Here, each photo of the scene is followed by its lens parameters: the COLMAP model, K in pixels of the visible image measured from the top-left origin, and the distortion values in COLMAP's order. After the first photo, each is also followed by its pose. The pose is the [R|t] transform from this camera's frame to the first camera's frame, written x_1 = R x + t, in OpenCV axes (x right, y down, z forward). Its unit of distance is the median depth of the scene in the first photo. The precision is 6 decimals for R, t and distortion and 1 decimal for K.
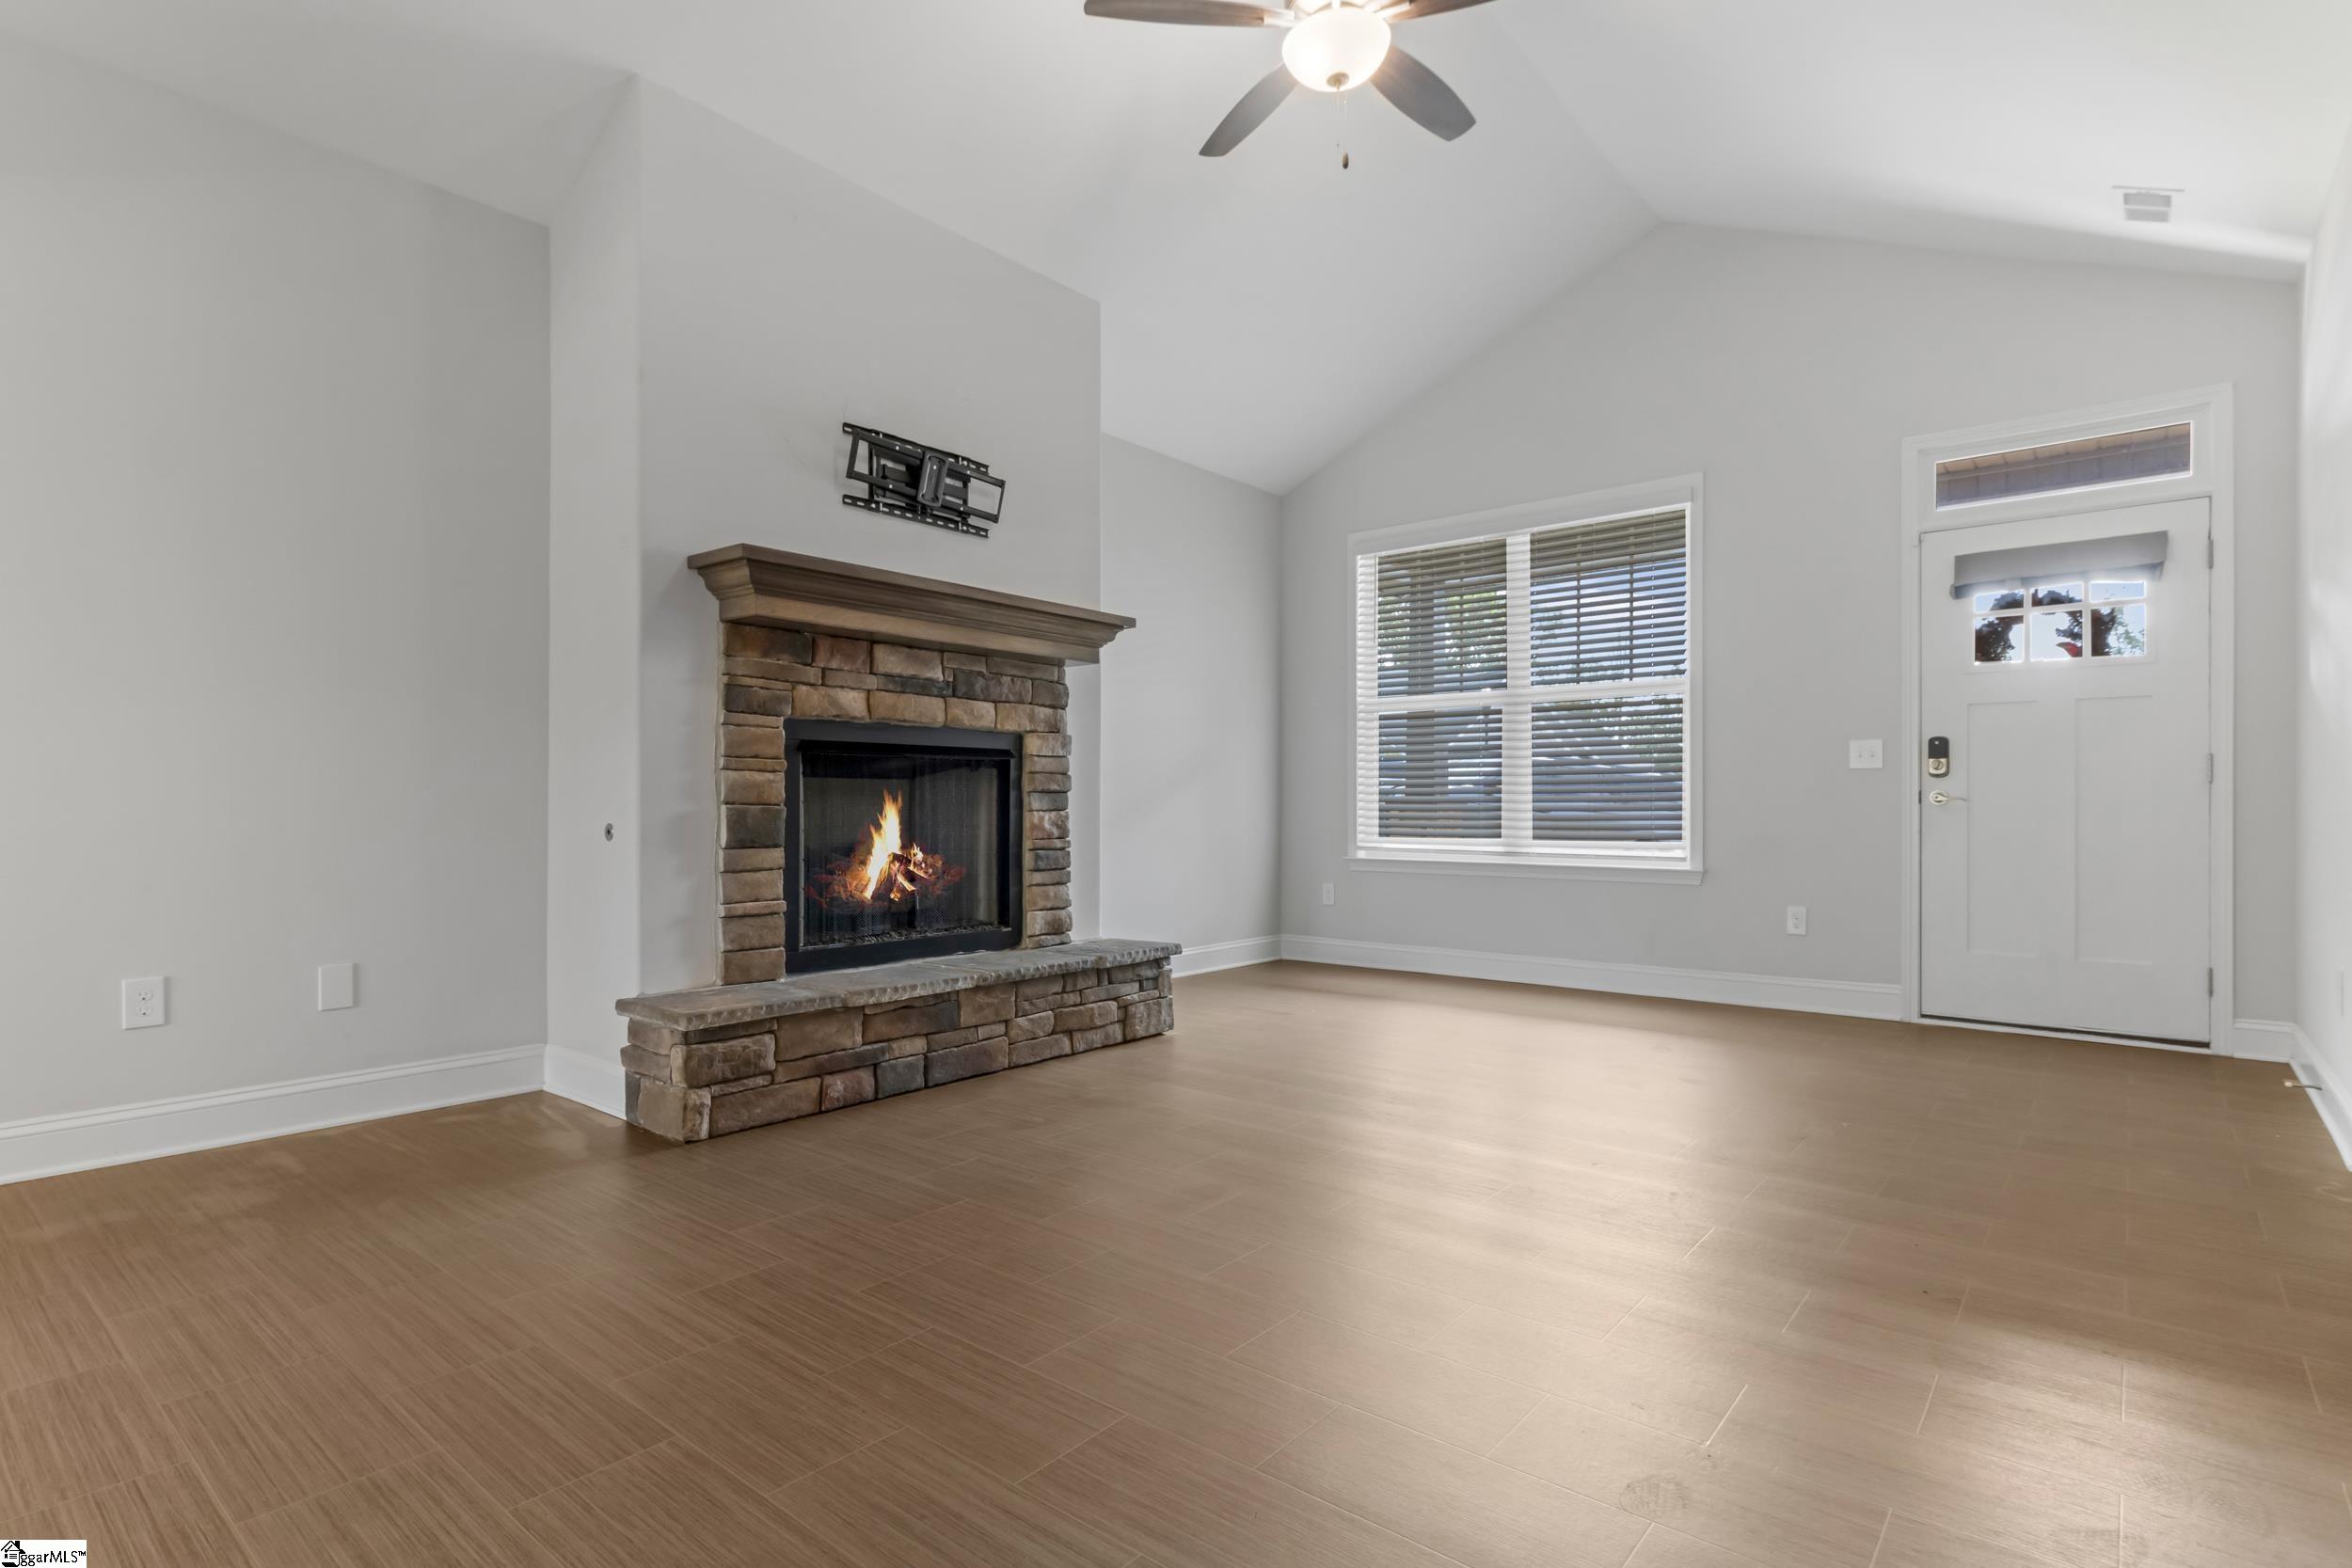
lens RADIAL K [[1134.7, 0, 1189.2], [0, 1134.7, 807.5], [0, 0, 1]] dist [0.008436, 0.000283]
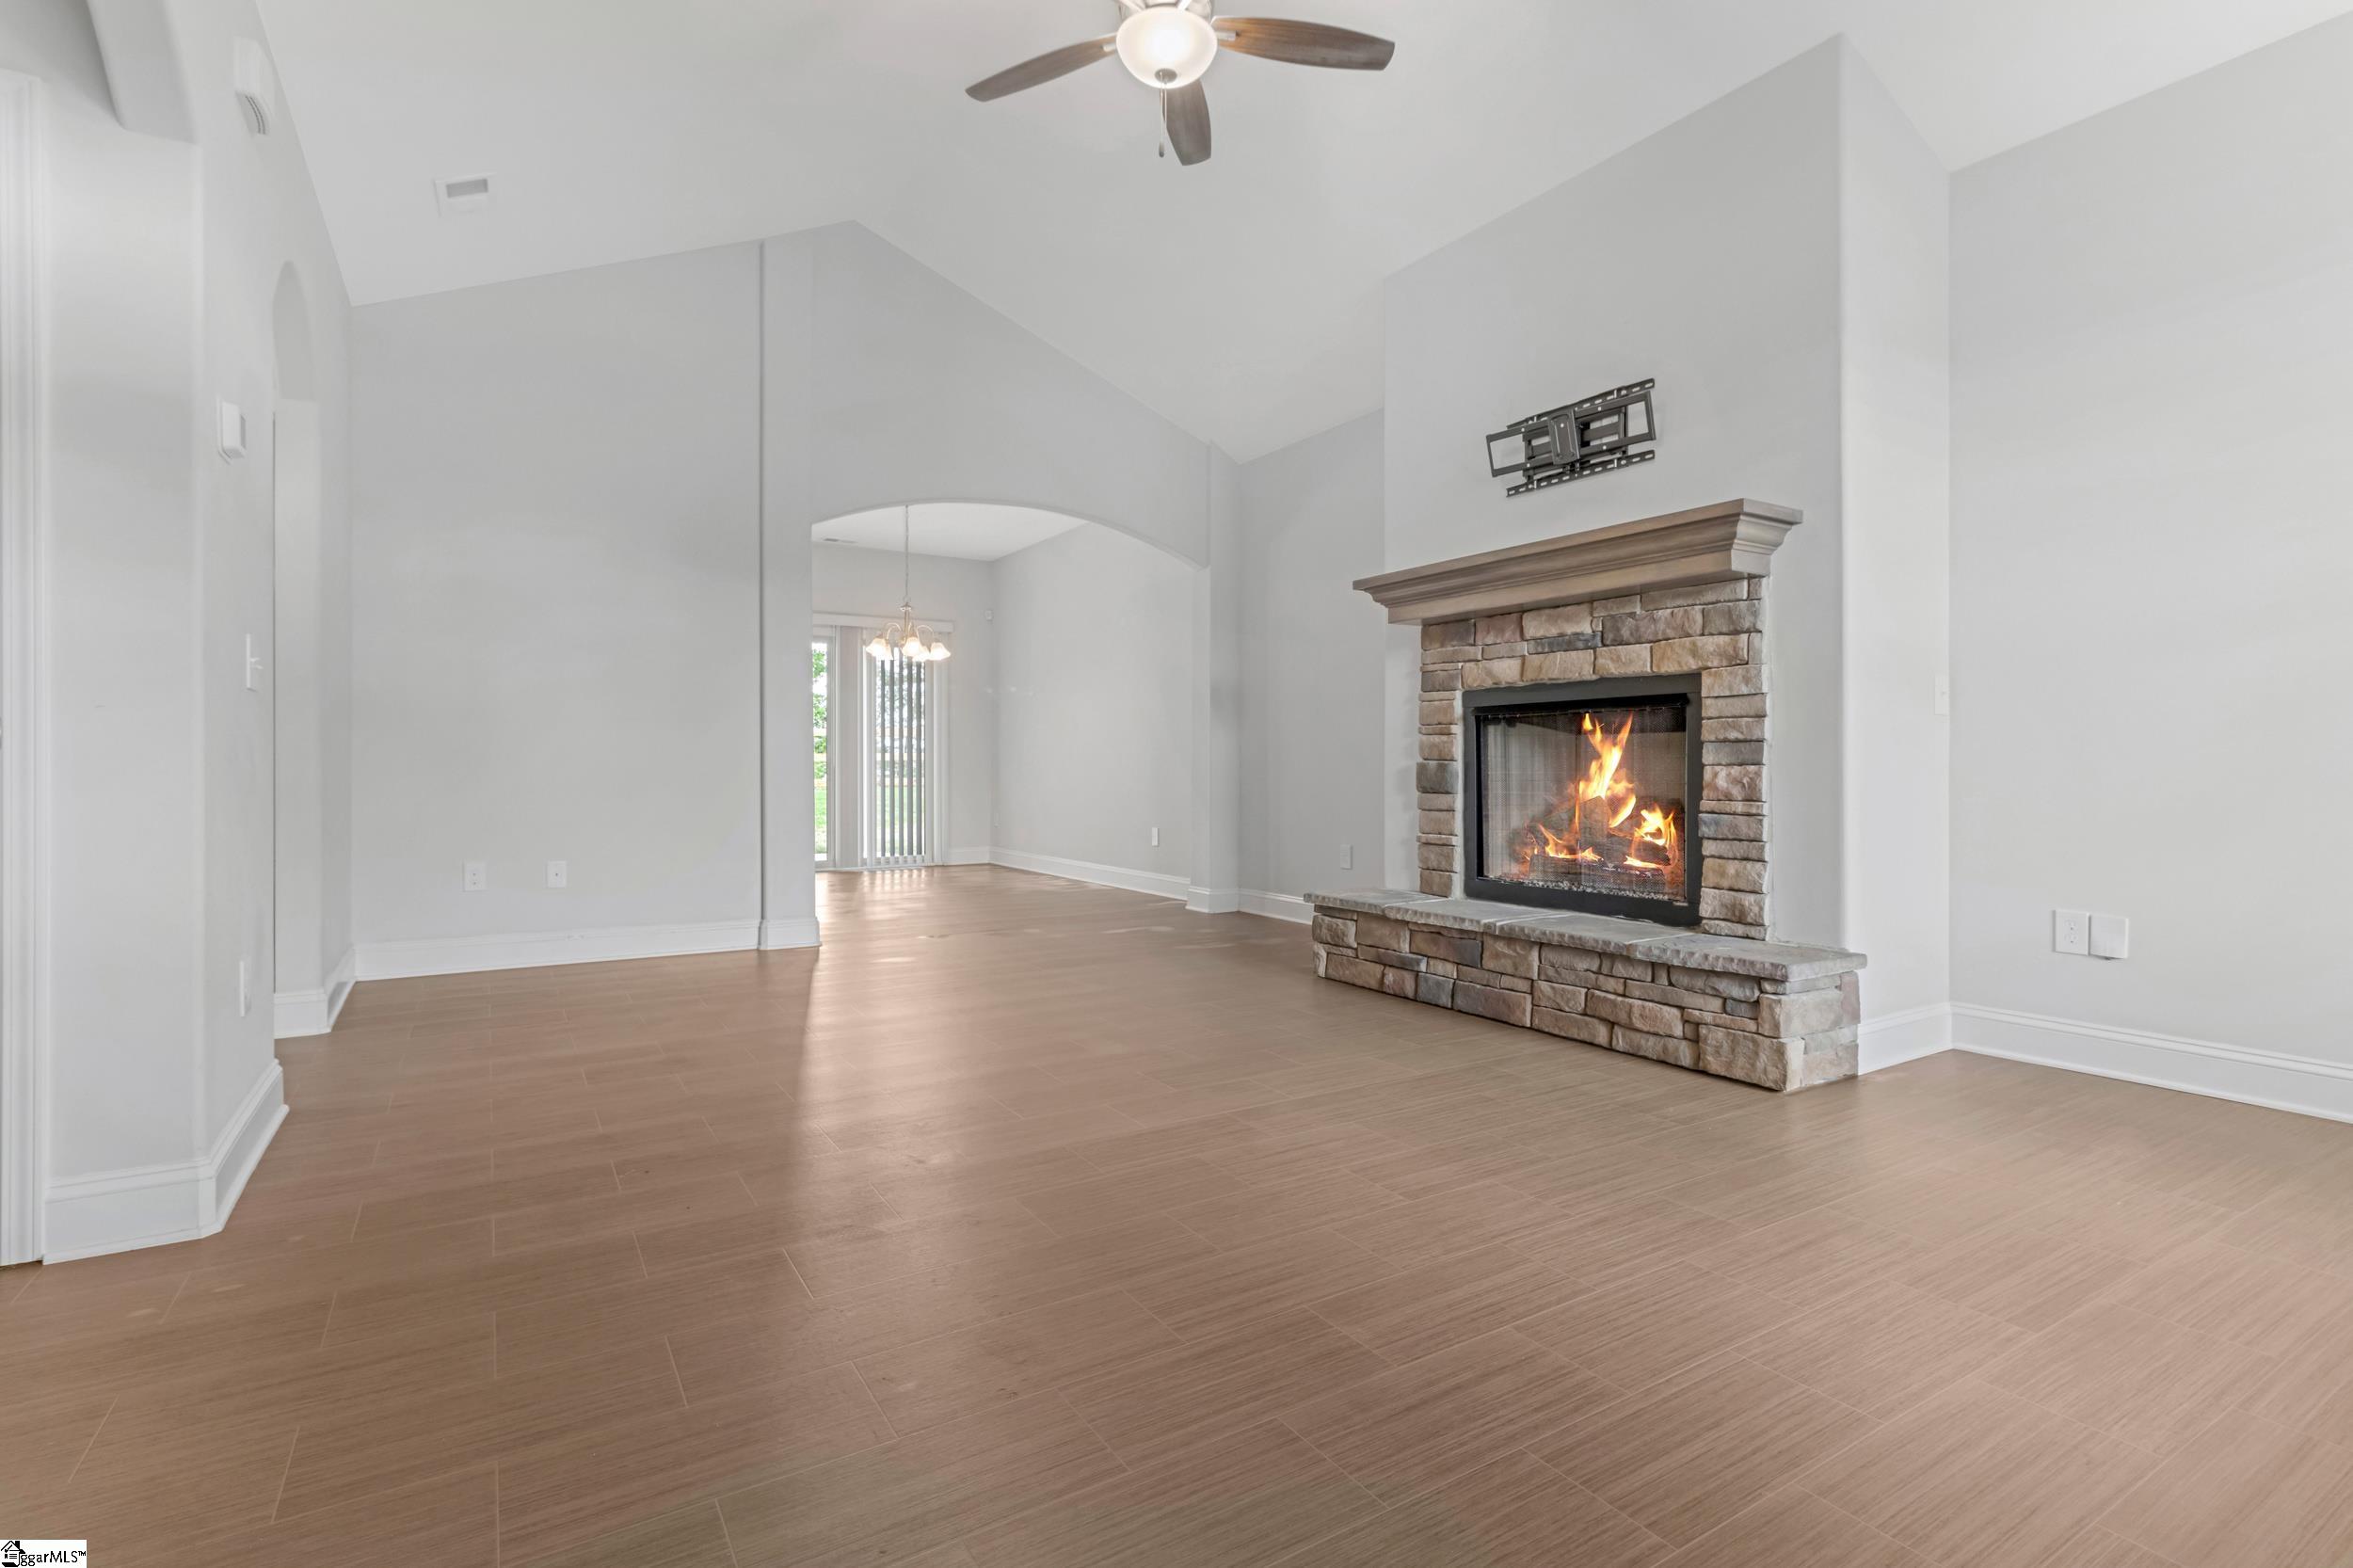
lens RADIAL K [[1135.3, 0, 1162.2], [0, 1135.3, 763.9], [0, 0, 1]] dist [0.008436, 0.000283]
pose [[-0.328133, 0.000936, -0.944631, 0.834065], [0.005199, 0.999986, -0.000815, 0.000762], [0.944617, -0.005178, -0.328134, 0.979019]]
